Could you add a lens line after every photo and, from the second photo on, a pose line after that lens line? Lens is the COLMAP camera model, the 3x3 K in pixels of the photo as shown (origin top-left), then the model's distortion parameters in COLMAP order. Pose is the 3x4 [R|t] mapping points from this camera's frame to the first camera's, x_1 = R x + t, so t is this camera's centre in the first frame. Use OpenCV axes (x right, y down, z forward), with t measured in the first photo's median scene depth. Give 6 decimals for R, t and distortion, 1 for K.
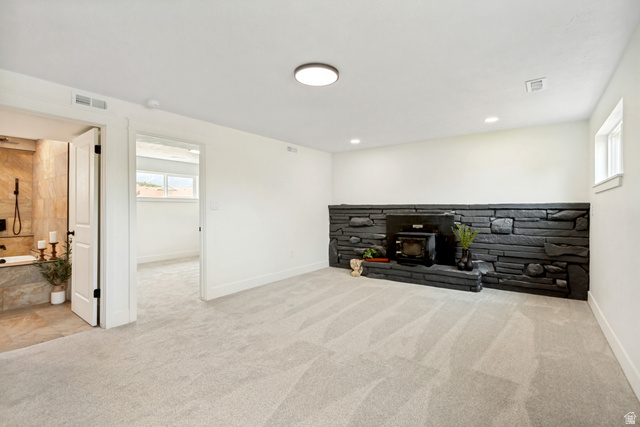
lens RADIAL K [[298.2, 0, 316.7], [0, 298.2, 210.3], [0, 0, 1]] dist [0.007809, -0.000765]
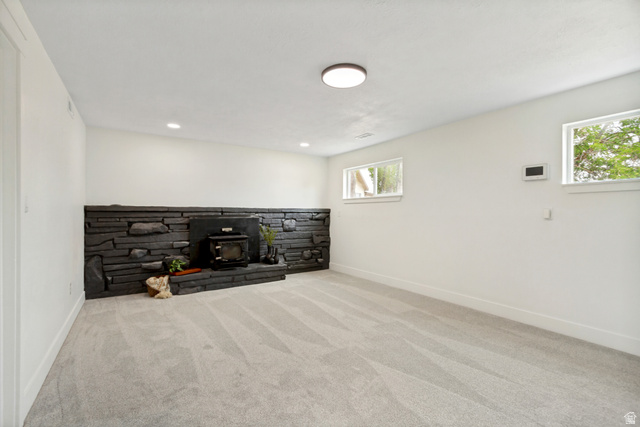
lens RADIAL K [[298.2, 0, 319.9], [0, 298.2, 216.1], [0, 0, 1]] dist [0.007809, -0.000765]
pose [[0.348174, -0.009453, 0.937382, -0.544714], [-0.000329, 0.999948, 0.010207, -0.001328], [-0.937430, -0.003863, 0.348153, 0.413680]]
